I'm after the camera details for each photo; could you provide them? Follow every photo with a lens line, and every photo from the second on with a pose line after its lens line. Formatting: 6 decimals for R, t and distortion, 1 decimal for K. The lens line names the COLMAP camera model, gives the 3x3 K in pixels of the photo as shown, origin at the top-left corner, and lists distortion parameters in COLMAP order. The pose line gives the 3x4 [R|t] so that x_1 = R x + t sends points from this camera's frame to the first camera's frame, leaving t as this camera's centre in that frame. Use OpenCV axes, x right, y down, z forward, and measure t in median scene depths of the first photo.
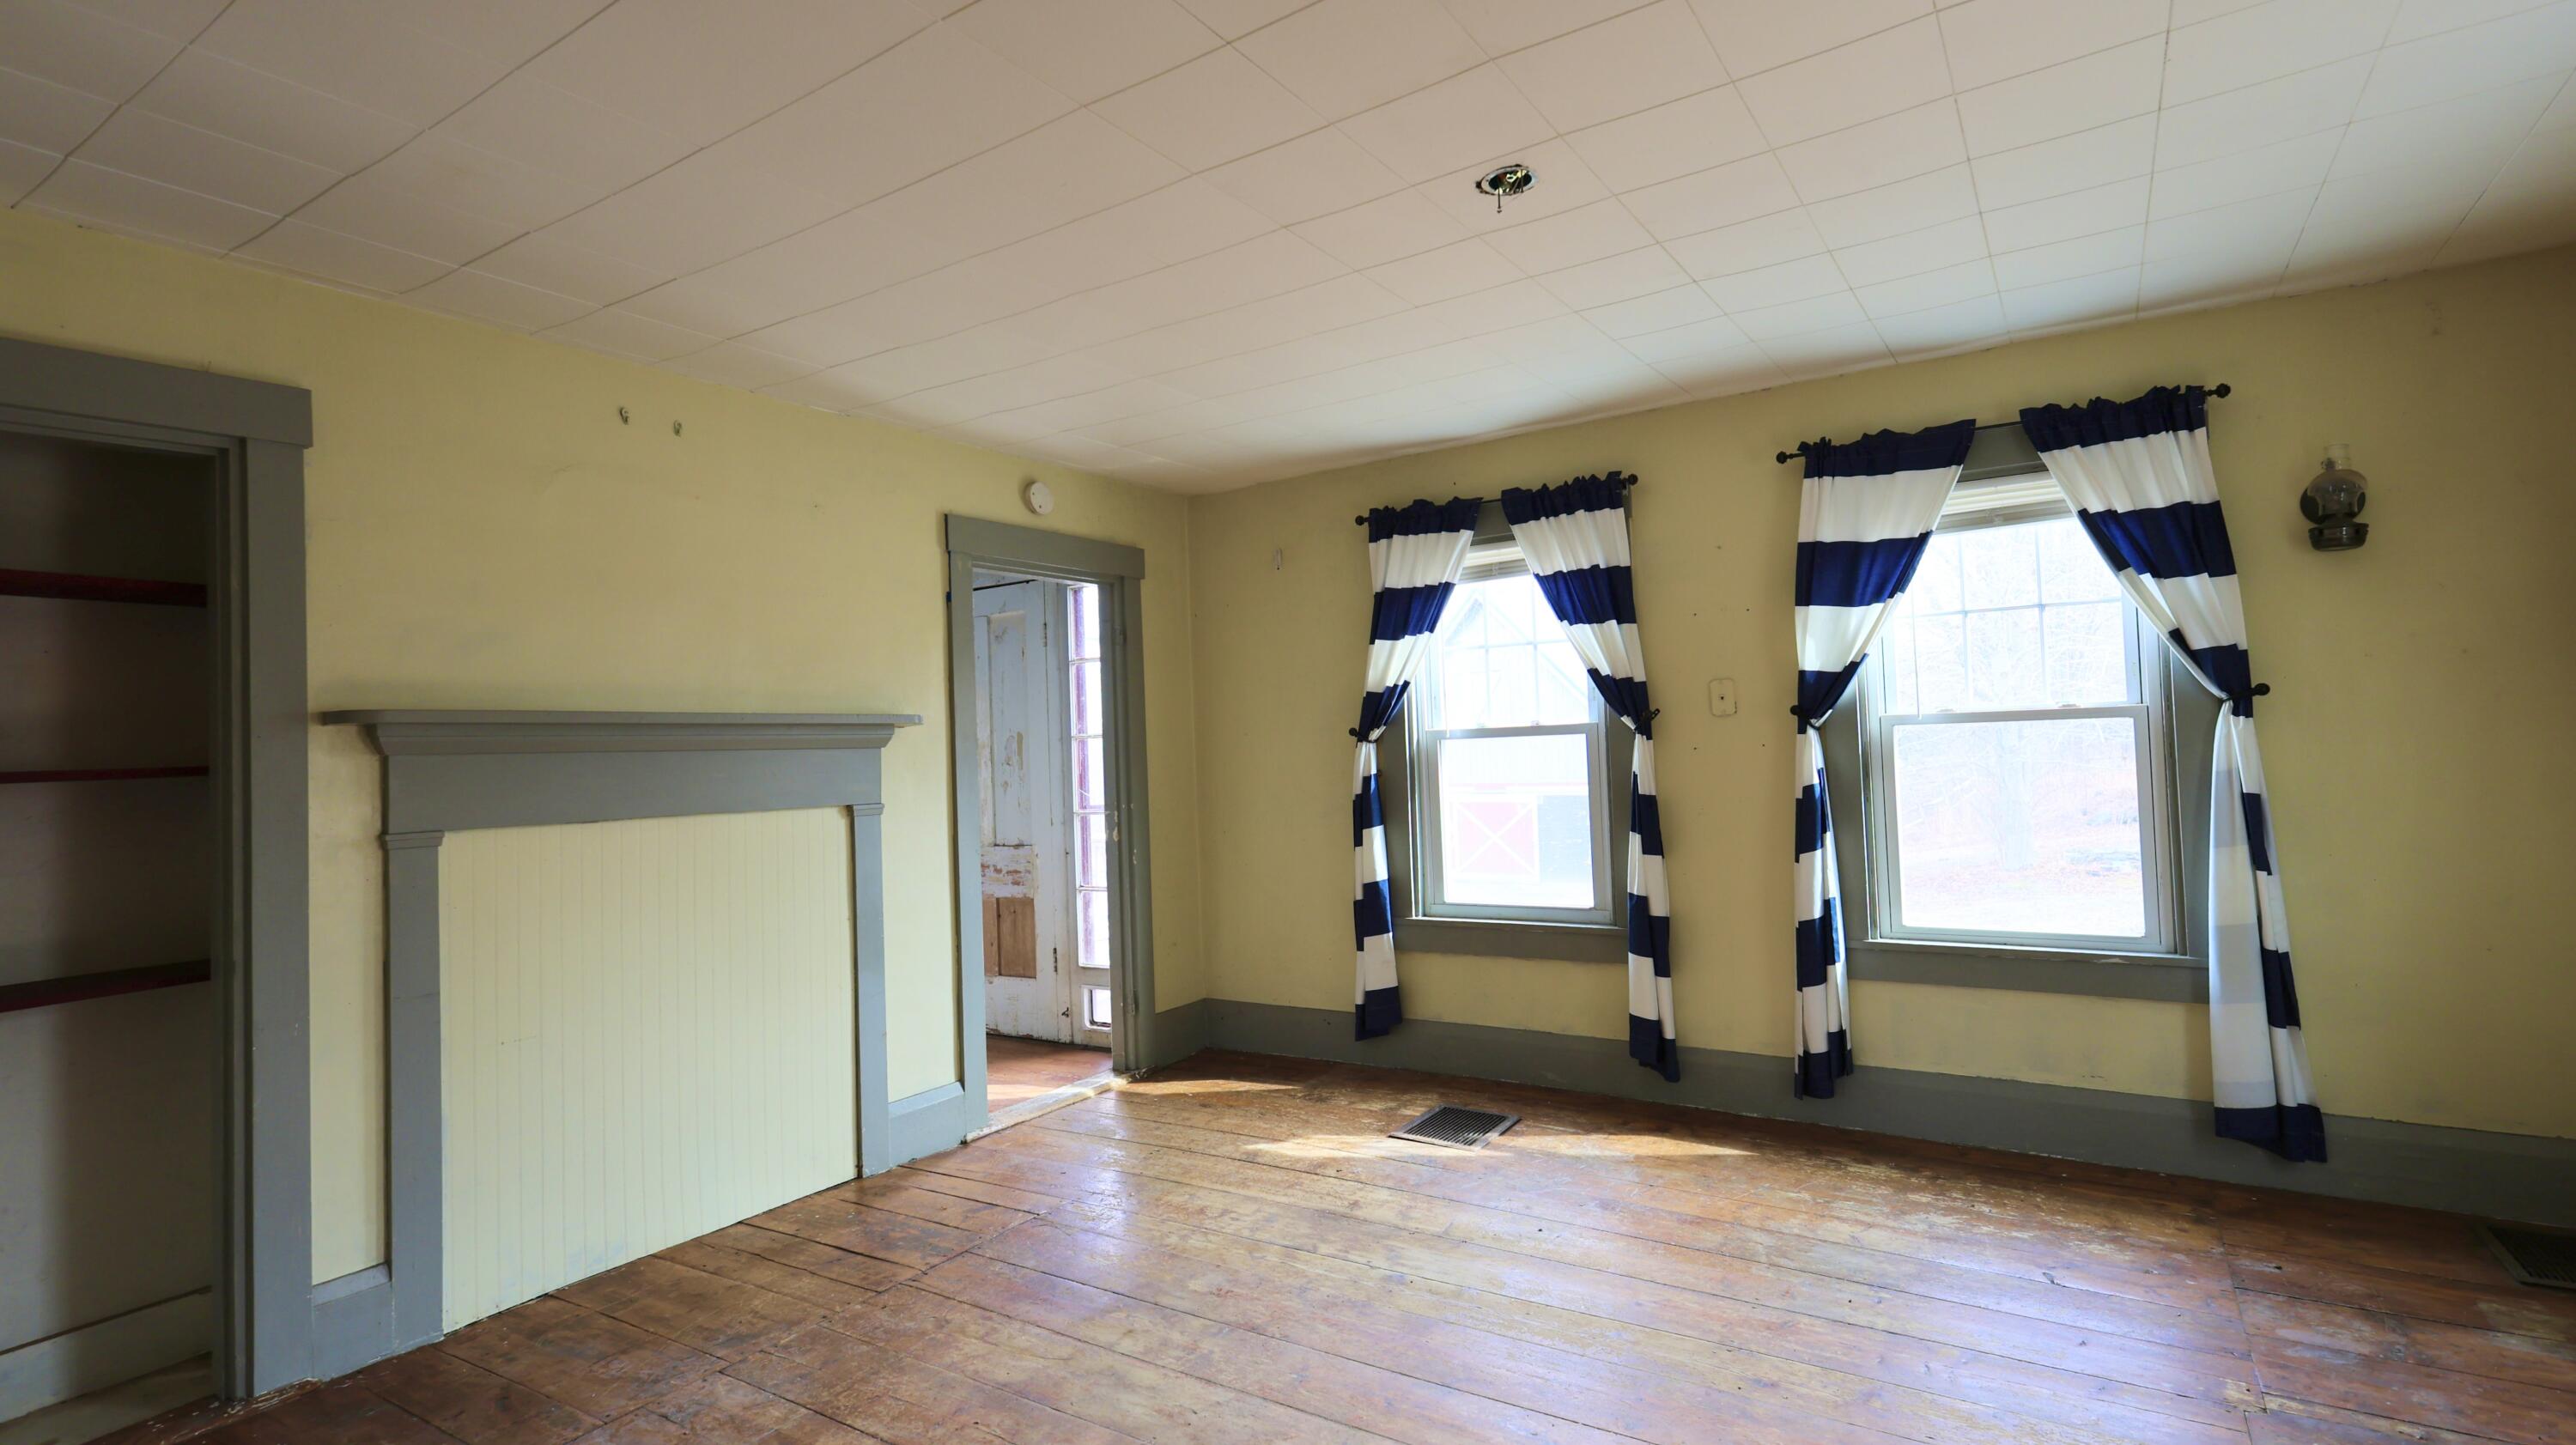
lens RADIAL K [[1186.5, 0, 1284.2], [0, 1186.5, 720.7], [0, 0, 1]] dist [0.004678, 0.000800]
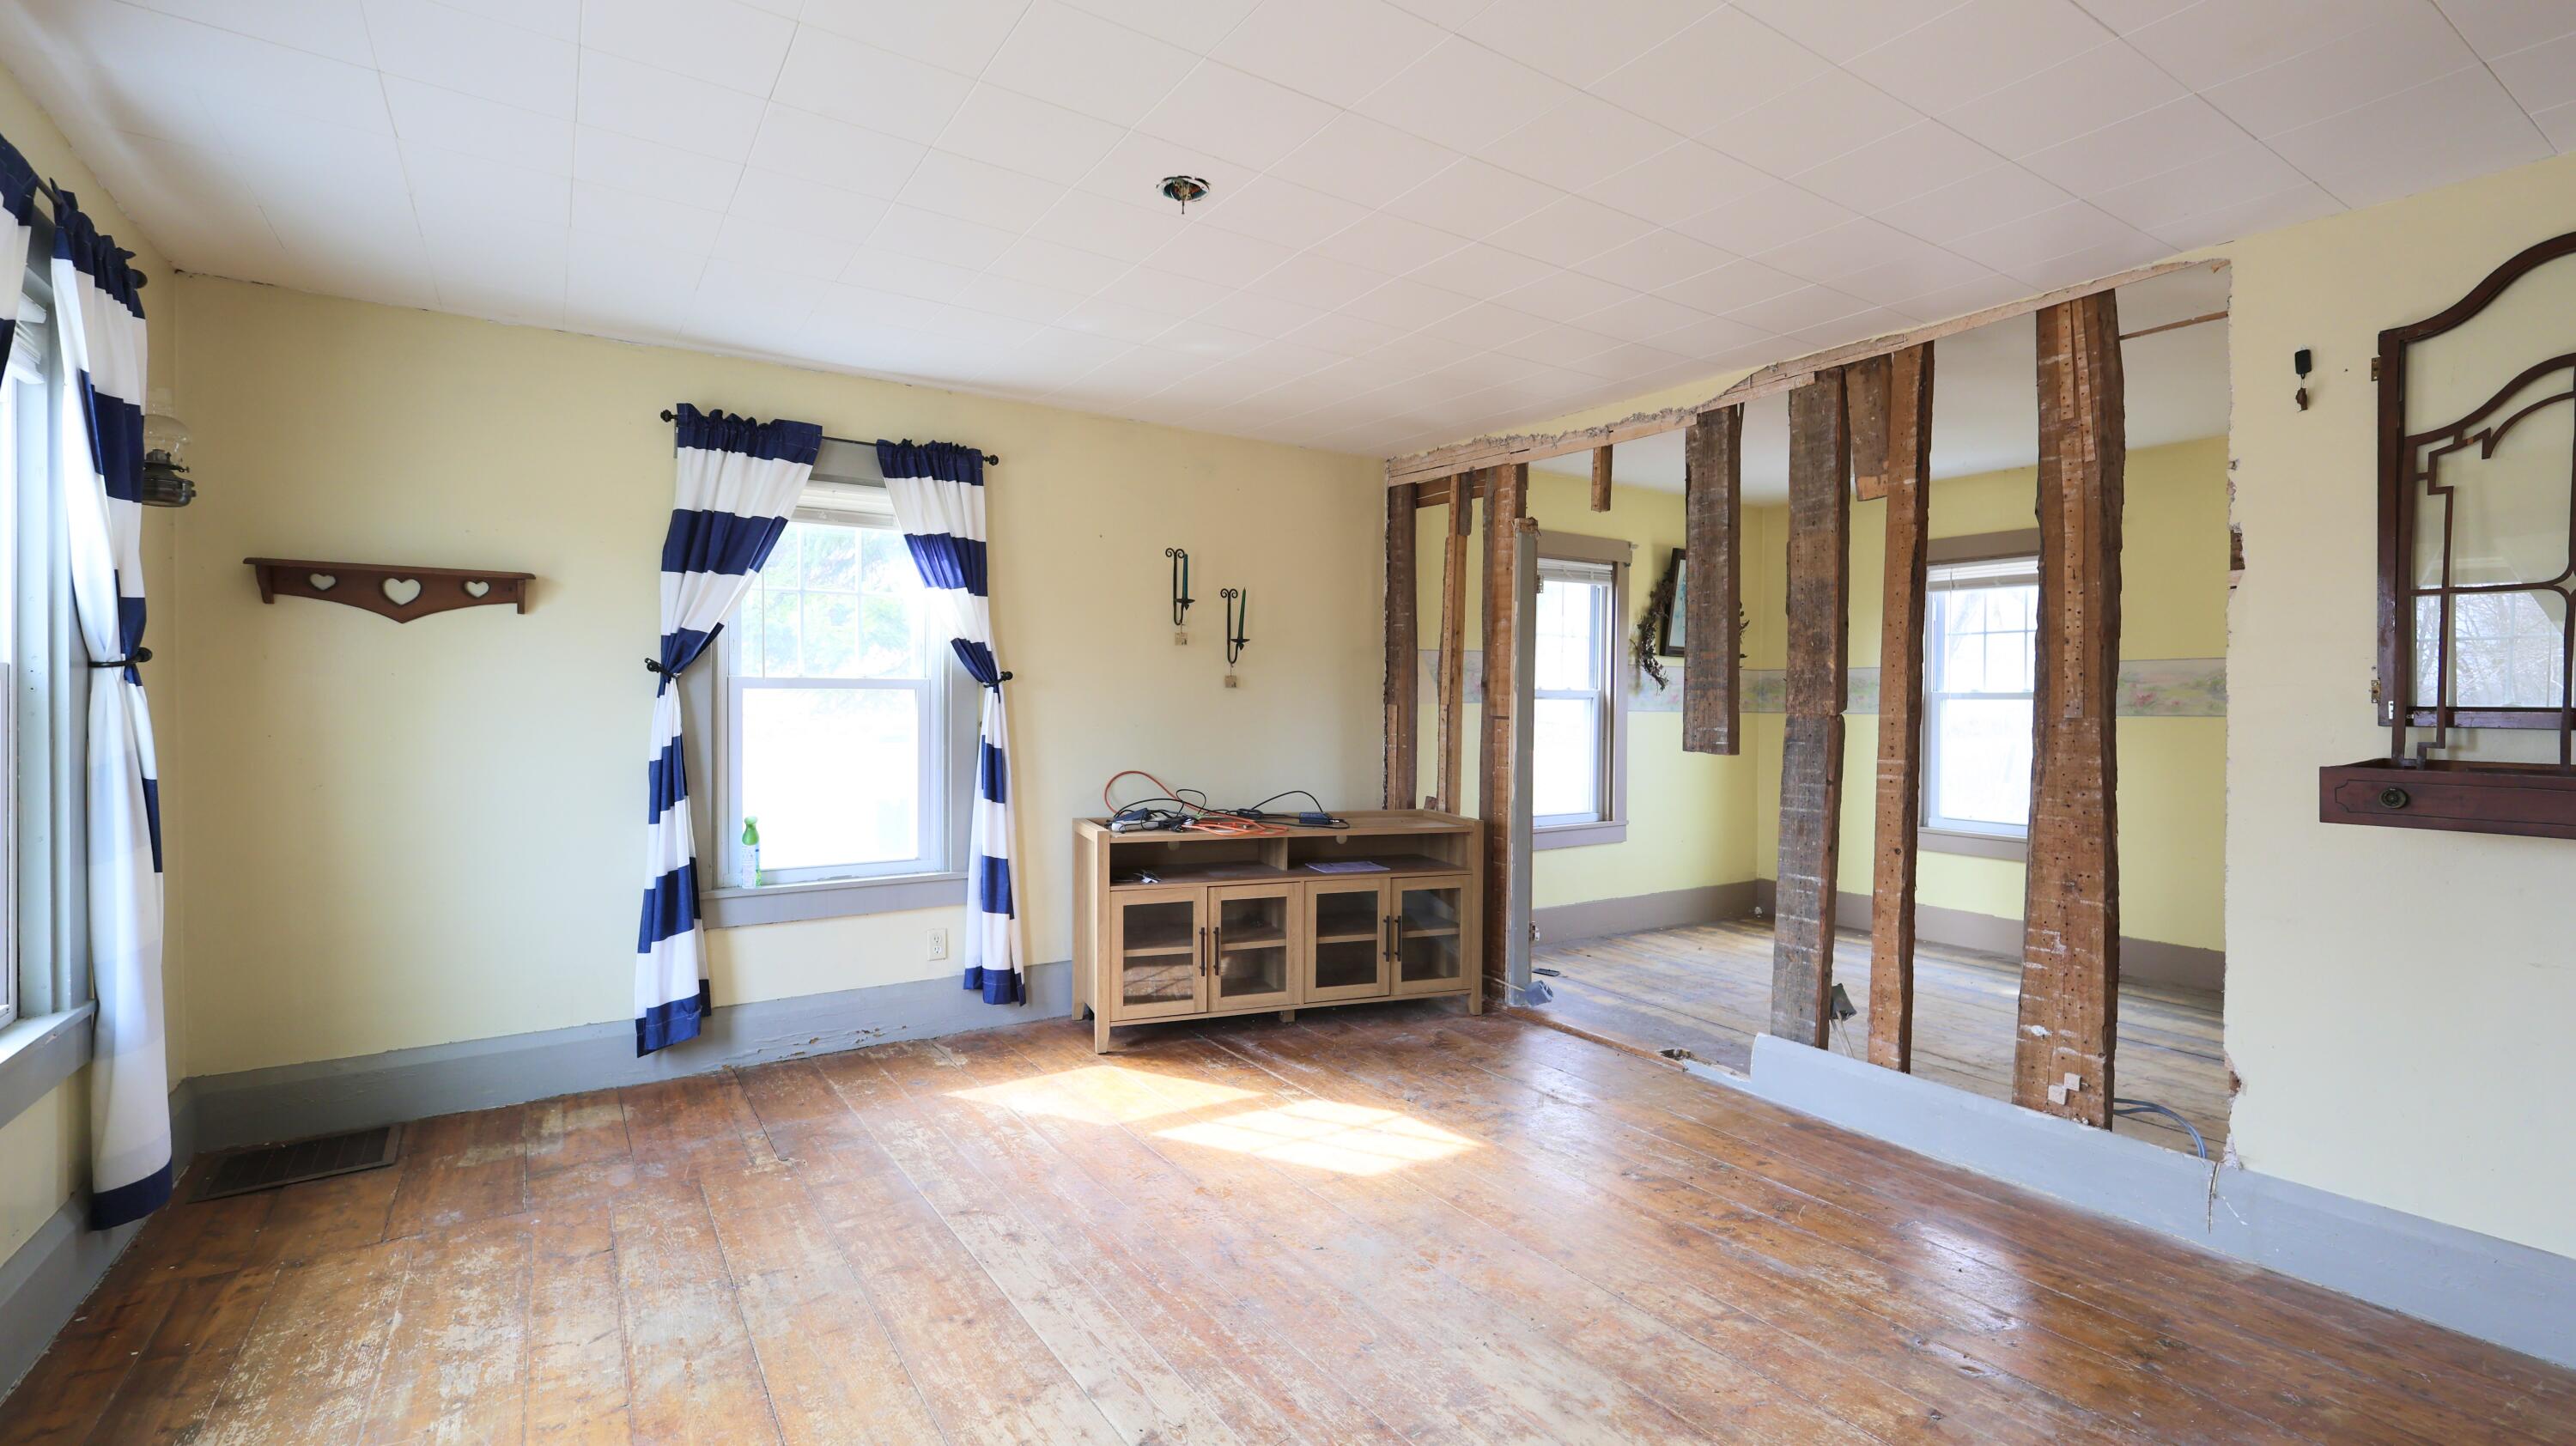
lens RADIAL K [[1132.1, 0, 1284.6], [0, 1132.1, 711.4], [0, 0, 1]] dist [0.004761, -0.000605]
pose [[-0.920838, 0.028236, 0.388921, -0.223871], [0.014621, 0.999174, -0.037925, 0.053839], [-0.389671, -0.029236, -0.920490, 1.428174]]
